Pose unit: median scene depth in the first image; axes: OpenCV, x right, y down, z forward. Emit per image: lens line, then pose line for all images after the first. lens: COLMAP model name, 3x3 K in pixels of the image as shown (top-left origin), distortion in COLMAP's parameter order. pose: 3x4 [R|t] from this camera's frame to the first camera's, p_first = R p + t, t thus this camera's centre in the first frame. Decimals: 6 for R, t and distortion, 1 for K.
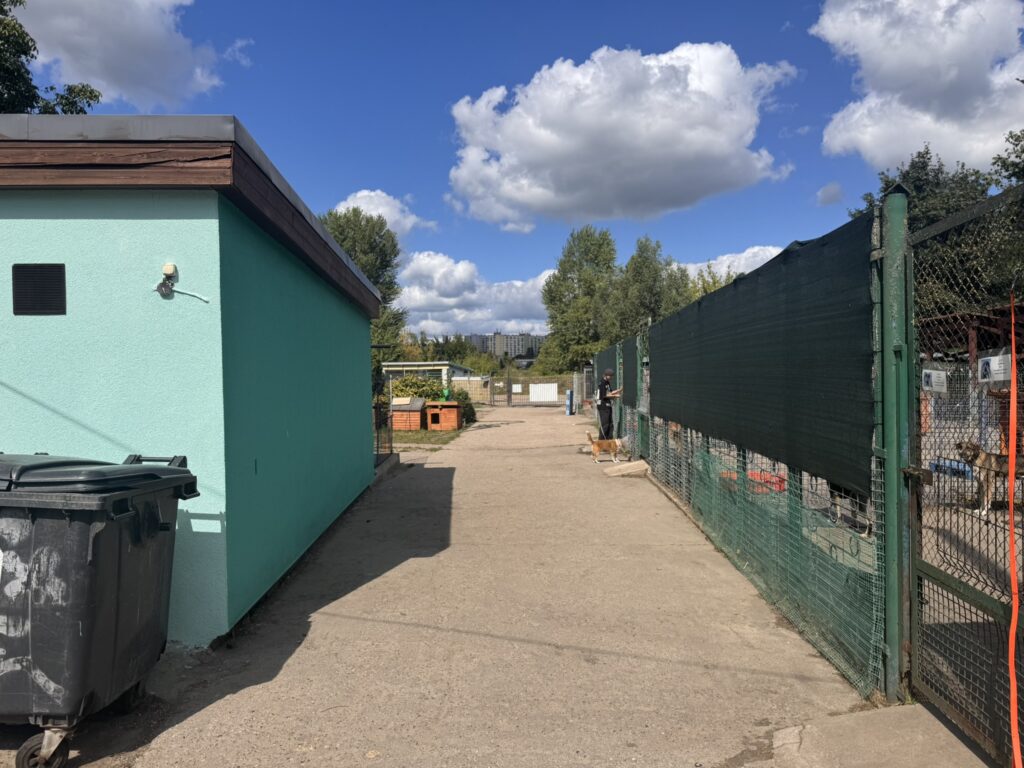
lens RADIAL K [[732.5, 0, 512.0], [0, 732.5, 384.0], [0, 0, 1]] dist [0.021282, -0.031130]
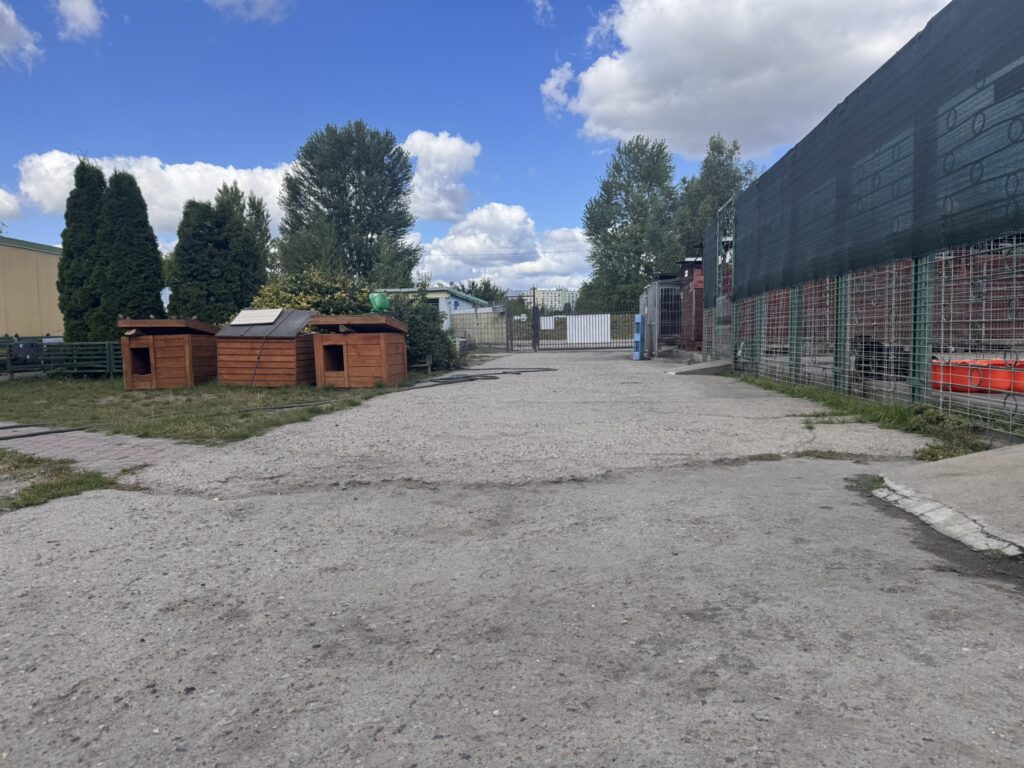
lens RADIAL K [[732.5, 0, 512.0], [0, 732.5, 384.0], [0, 0, 1]] dist [0.021282, -0.031130]
pose [[0.998869, 0.003963, -0.047377, 0.006694], [-0.001189, 0.998290, 0.058442, 0.021511], [0.047528, -0.058320, 0.997166, 0.343712]]
